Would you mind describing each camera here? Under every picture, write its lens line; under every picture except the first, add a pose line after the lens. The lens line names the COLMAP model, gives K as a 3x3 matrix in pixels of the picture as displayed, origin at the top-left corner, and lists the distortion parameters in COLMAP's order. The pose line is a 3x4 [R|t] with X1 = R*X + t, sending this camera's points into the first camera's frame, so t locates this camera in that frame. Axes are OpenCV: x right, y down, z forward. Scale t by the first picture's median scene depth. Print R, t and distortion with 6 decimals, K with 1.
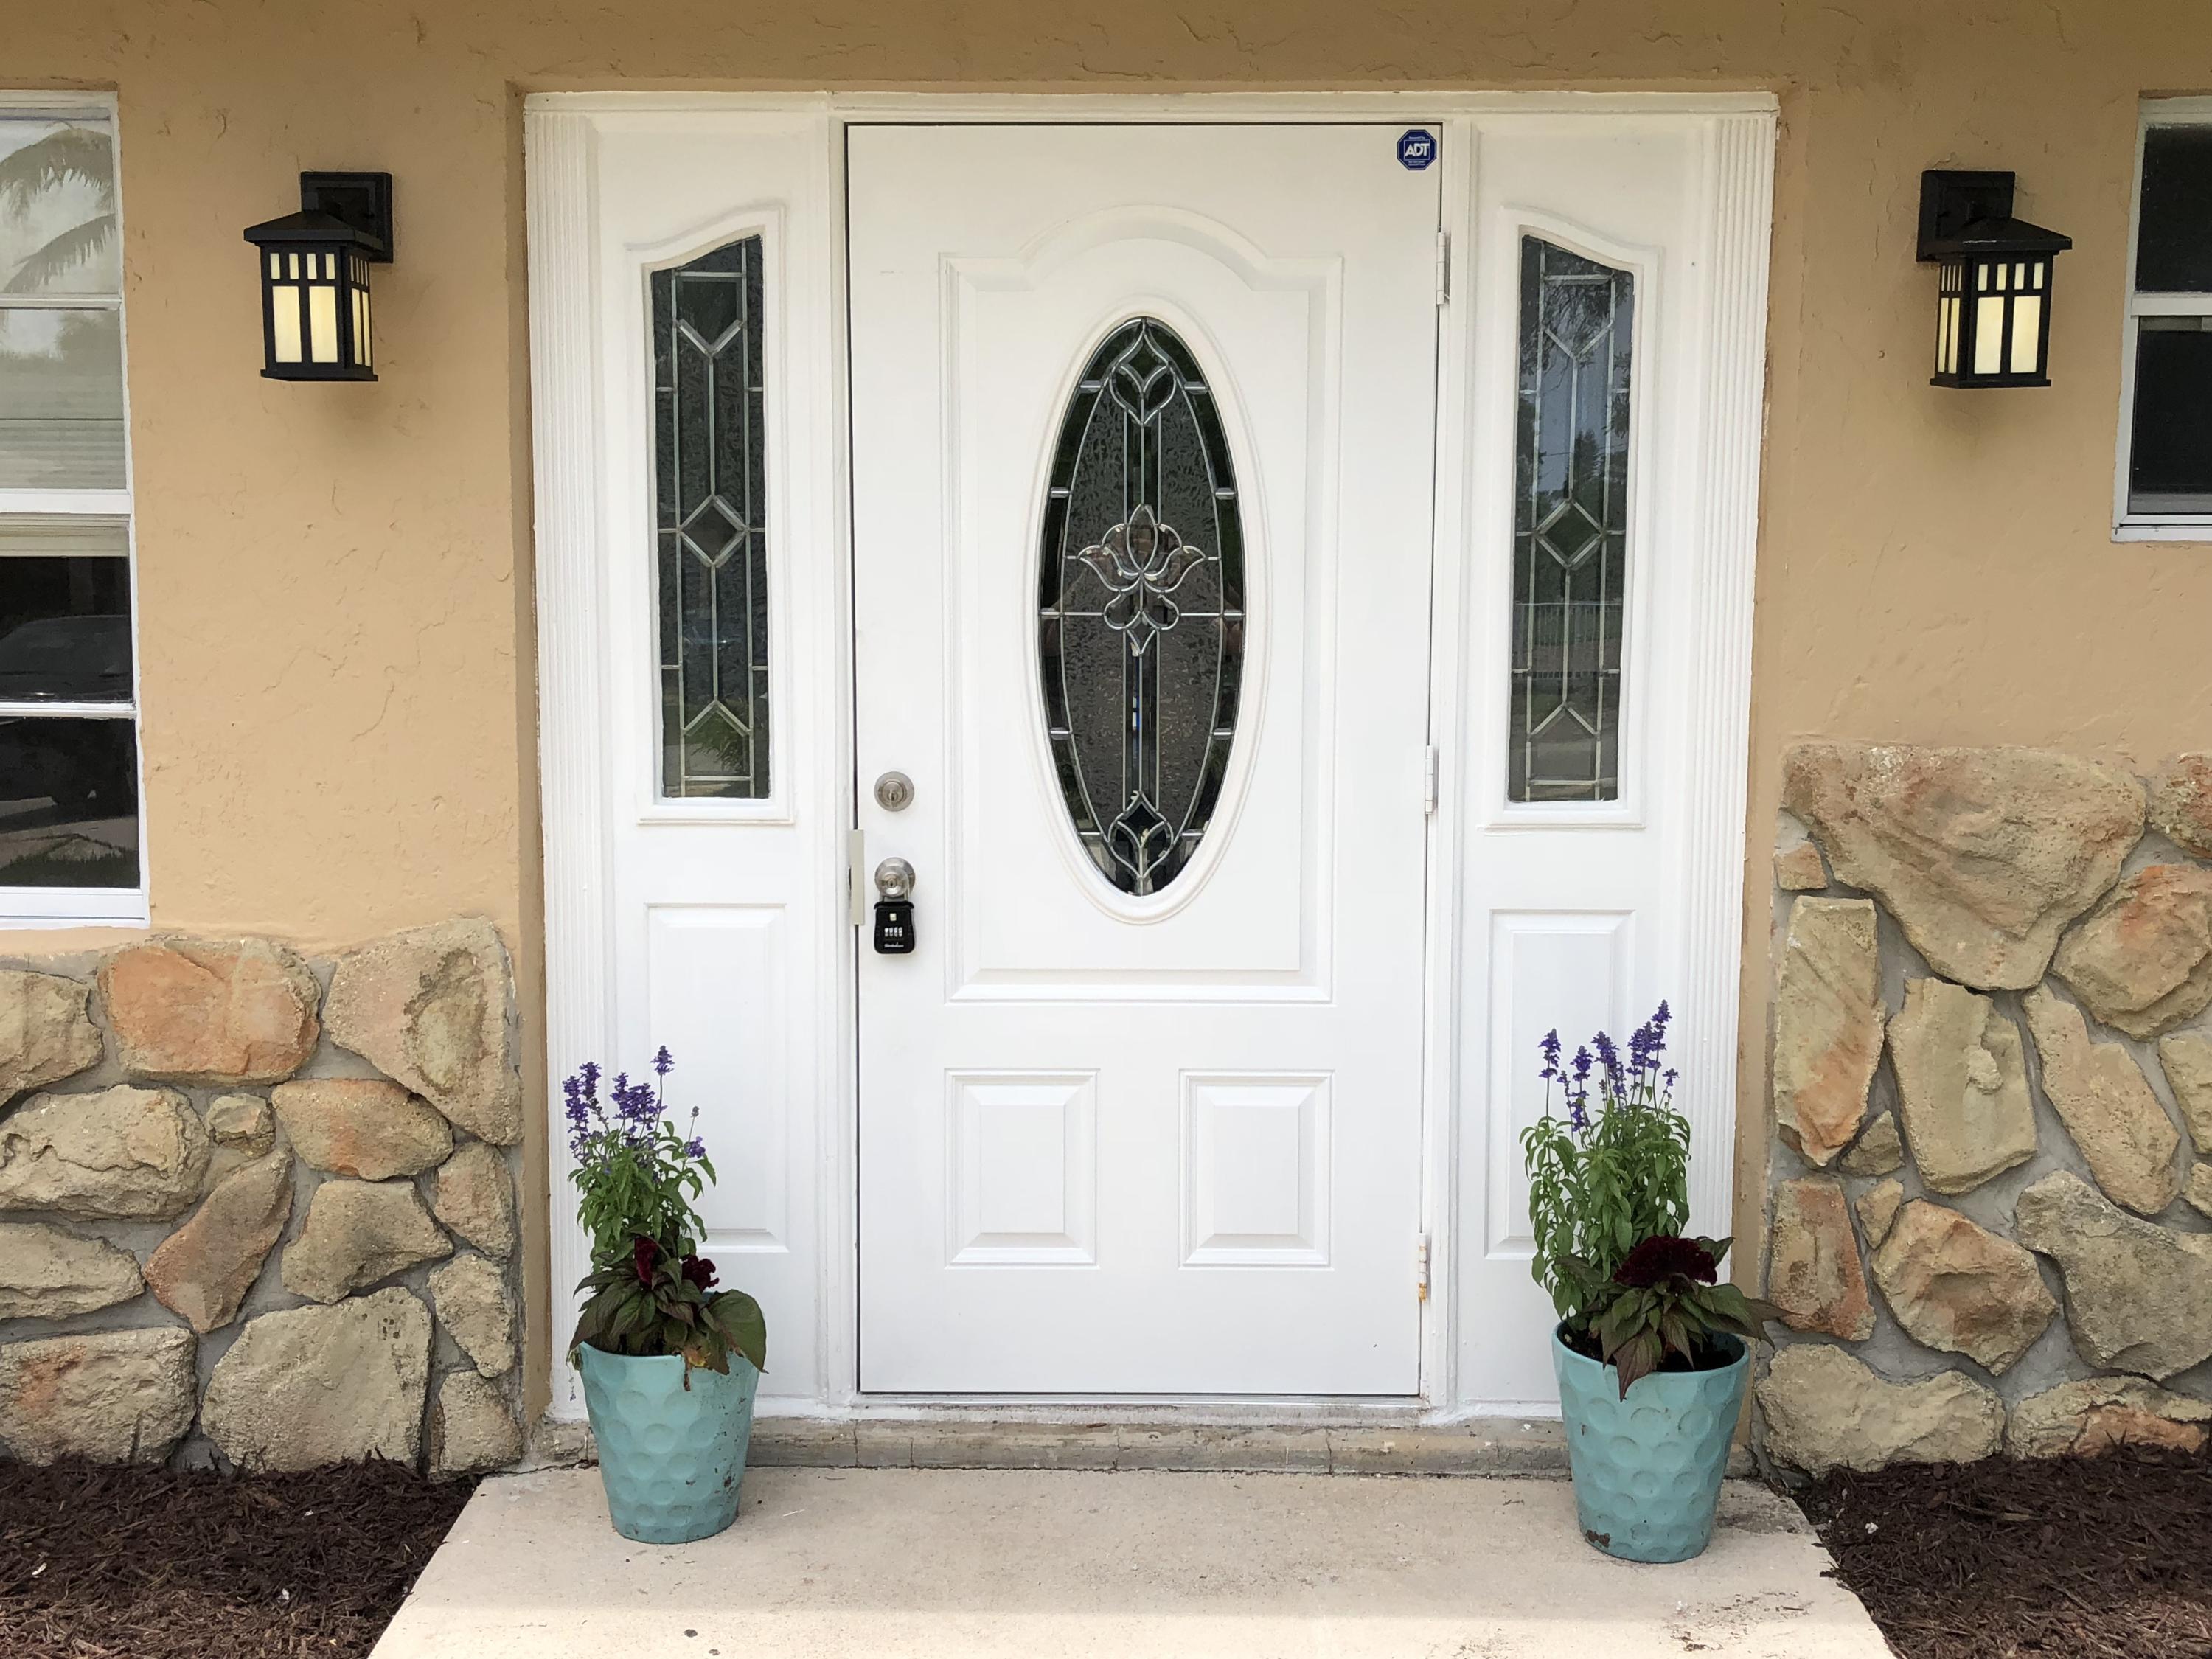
lens RADIAL K [[2351.5, 0, 1104.4], [0, 2351.5, 824.5], [0, 0, 1]] dist [0.012662, 0.000000]
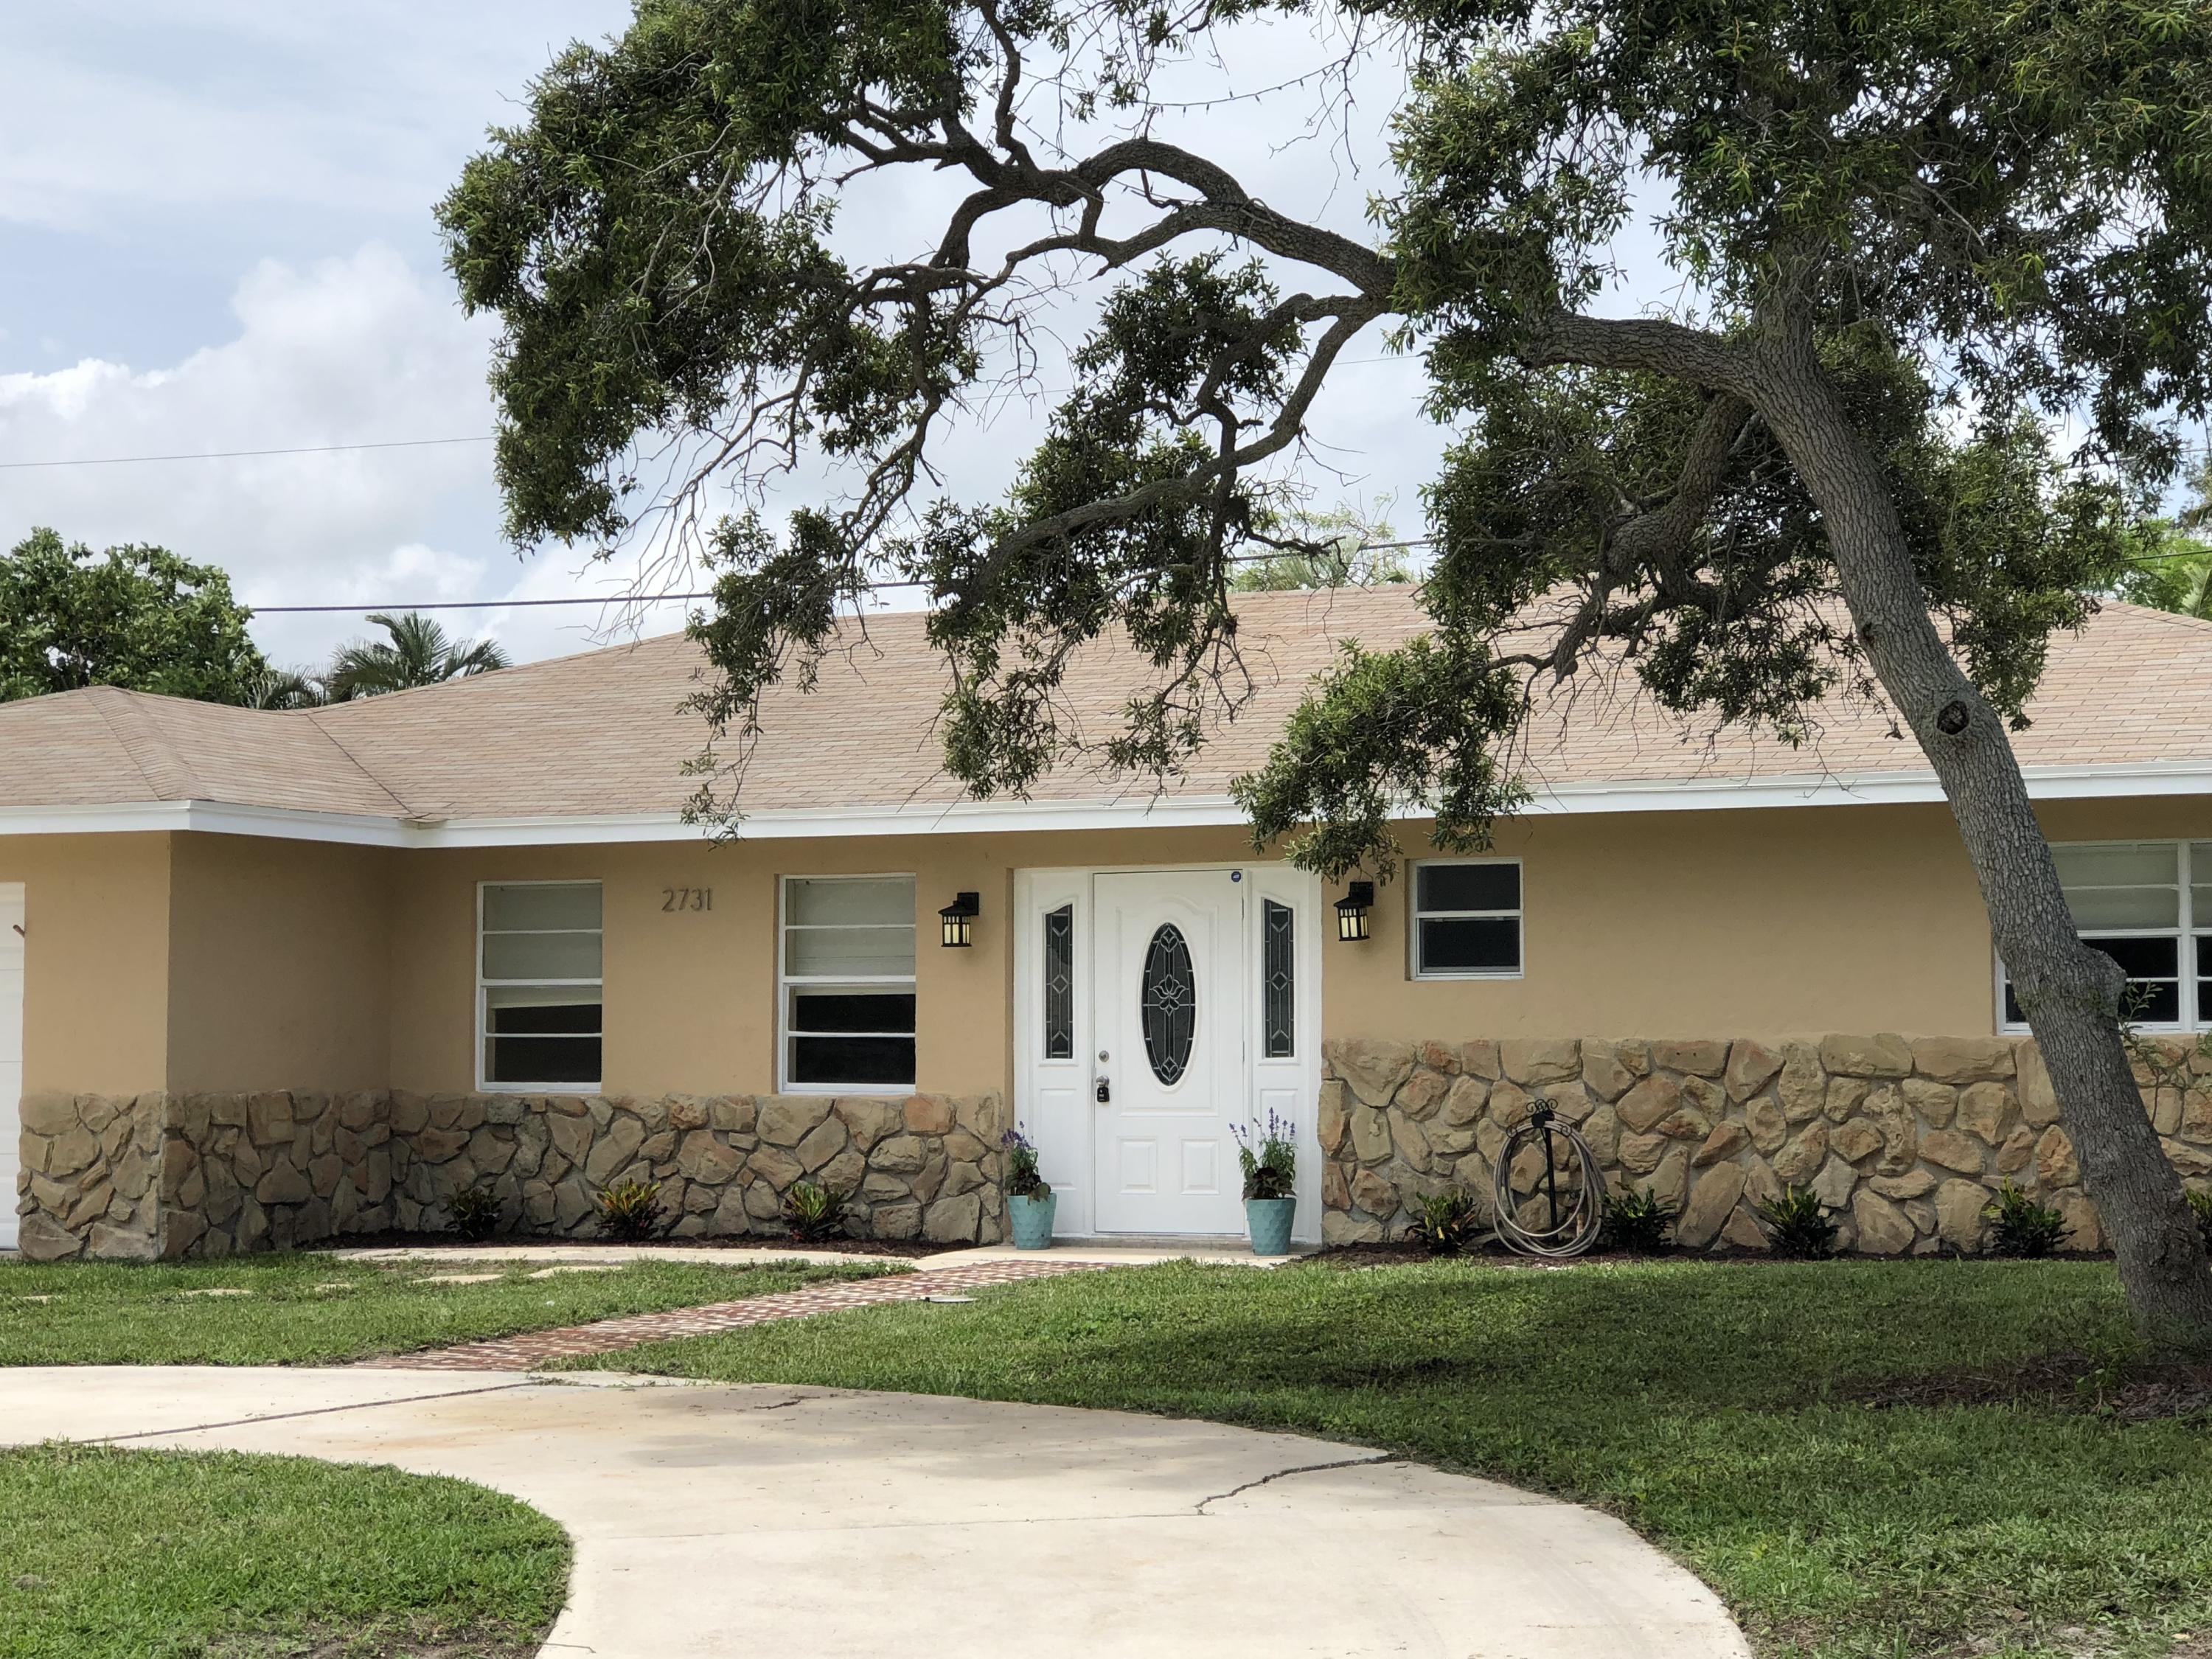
lens RADIAL K [[3950.0, 0, 1109.9], [0, 3950.0, 827.1], [0, 0, 1]] dist [-0.122032, 0.000000]
pose [[0.909347, -0.032291, -0.414783, 2.460651], [-0.040839, 0.985240, -0.166235, 0.651646], [0.414029, 0.168105, 0.894607, -4.496019]]
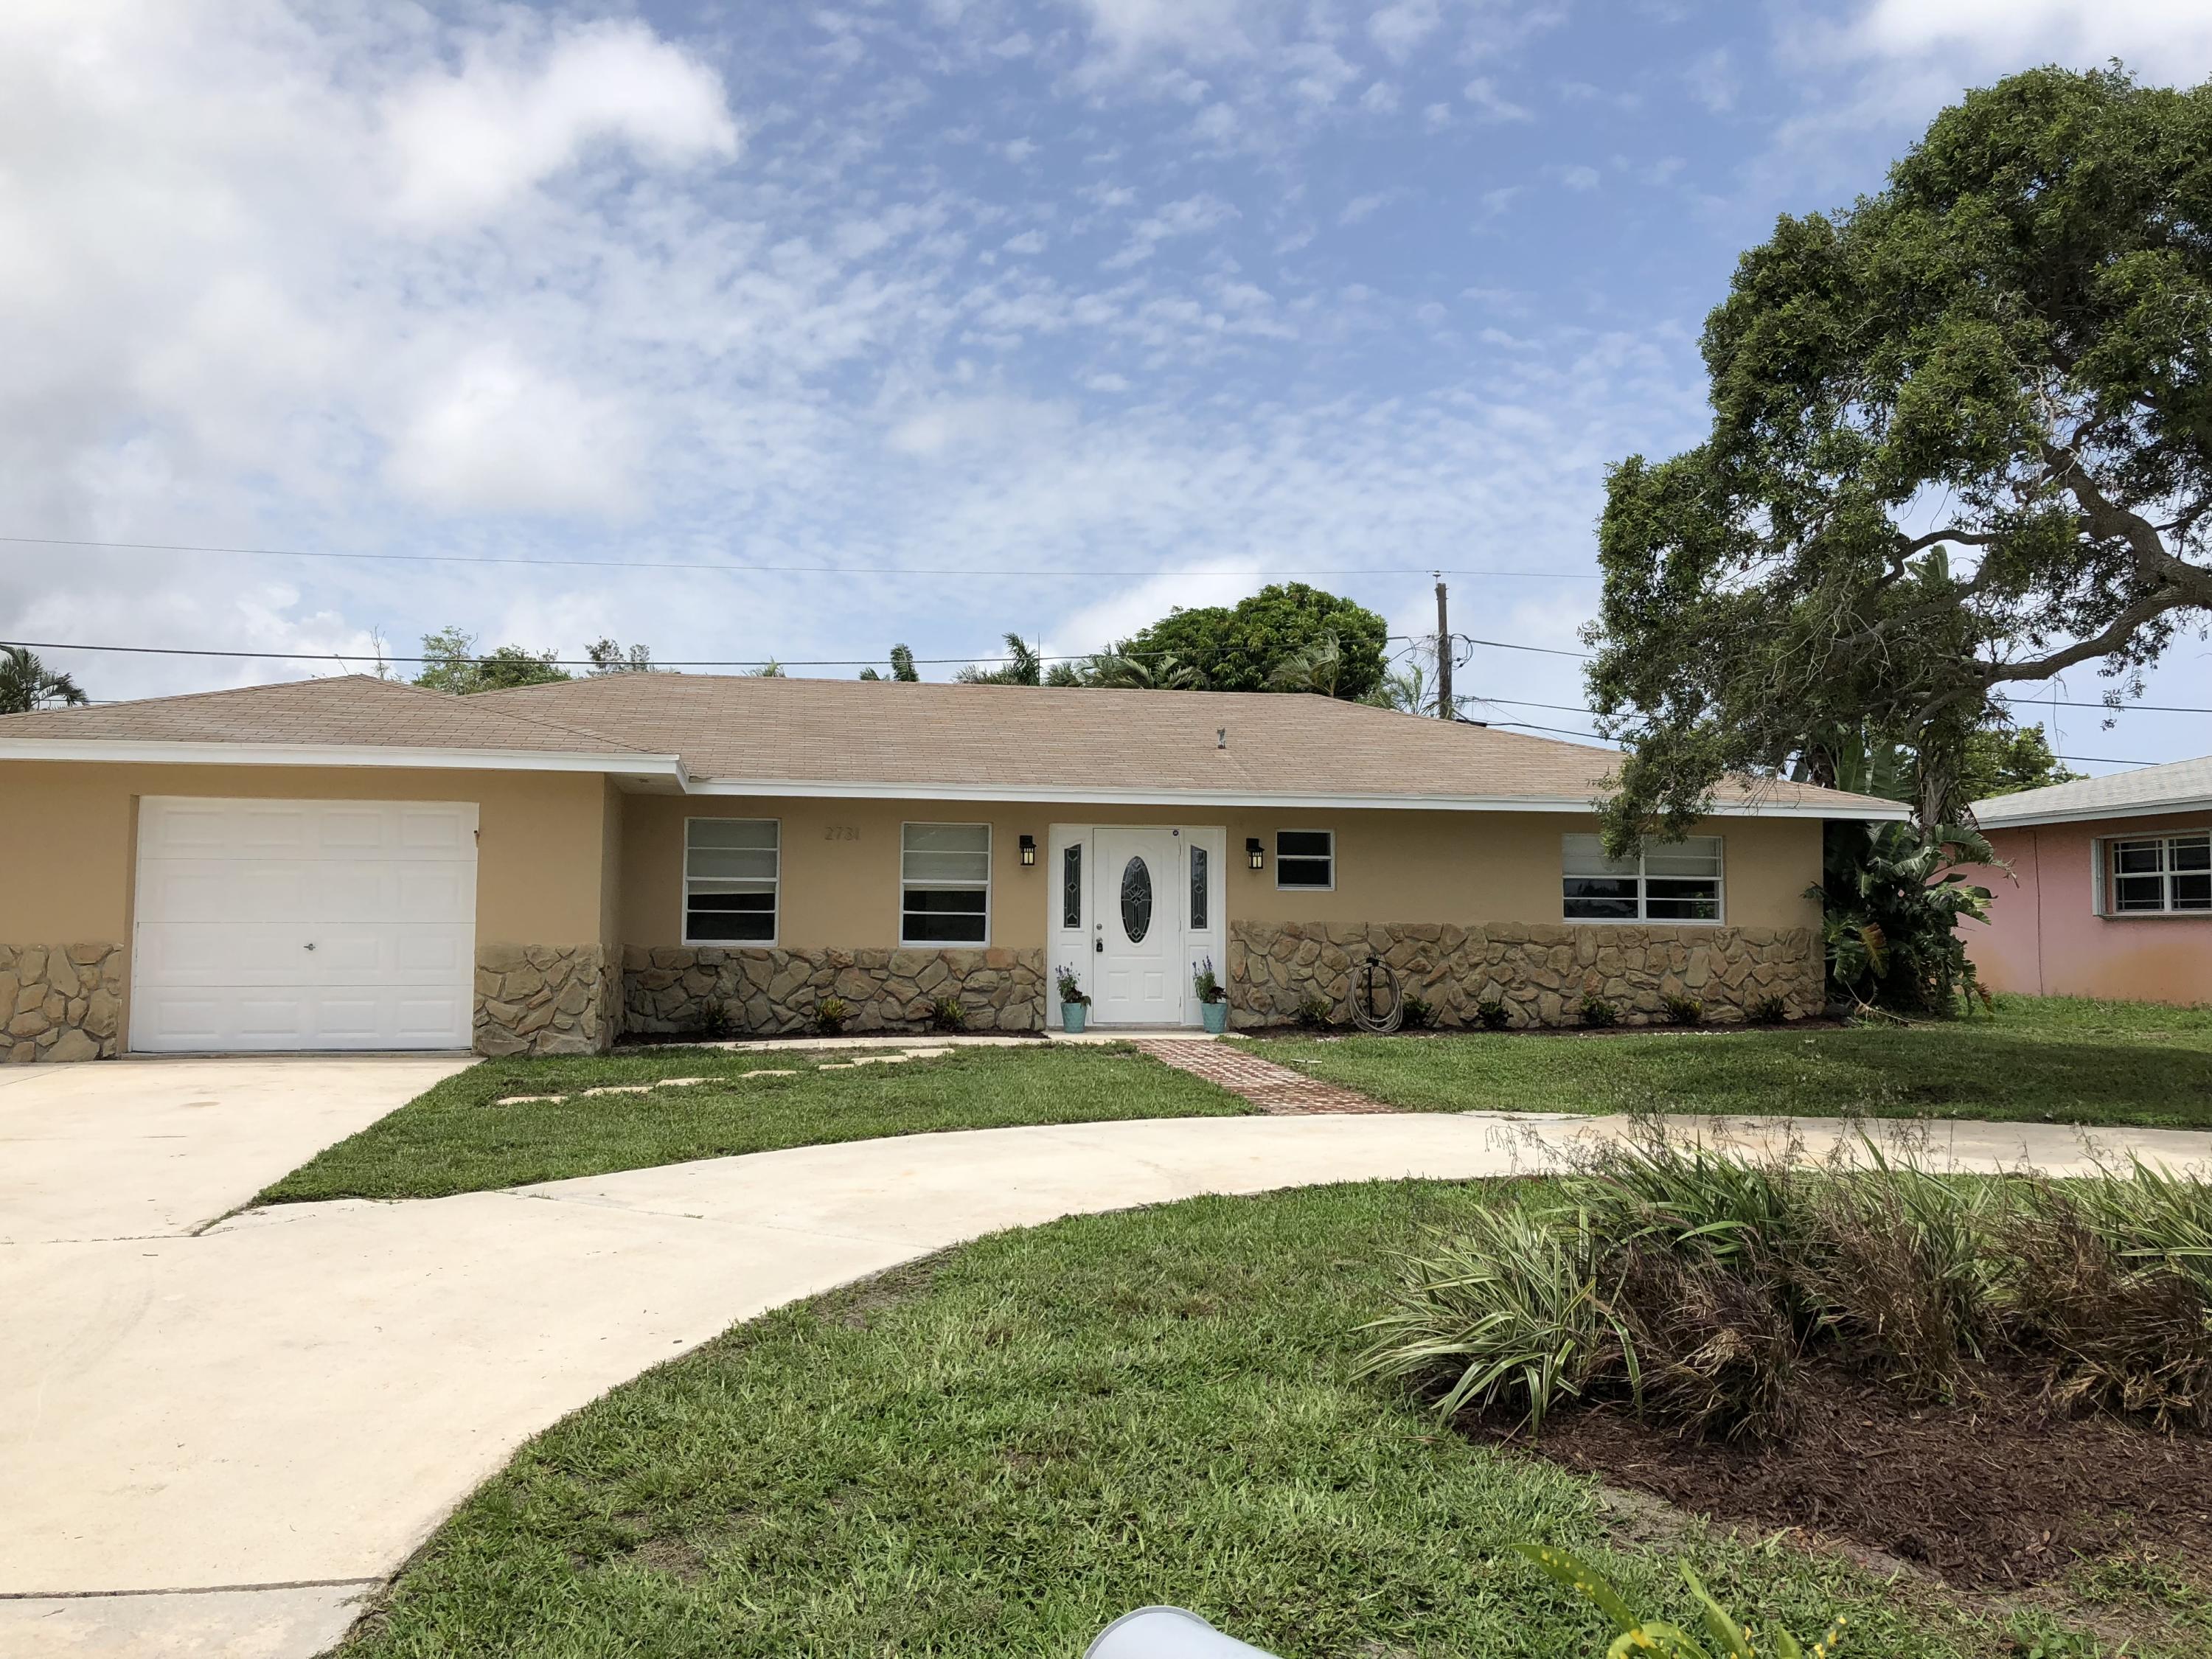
lens RADIAL K [[1815.1, 0, 1093.4], [0, 1815.1, 823.0], [0, 0, 1]] dist [0.049739, -0.053695]
pose [[0.983725, 0.012965, 0.179212, -1.039992], [0.020041, 0.983253, -0.181140, 0.630689], [-0.178559, 0.181784, 0.966991, -4.033194]]
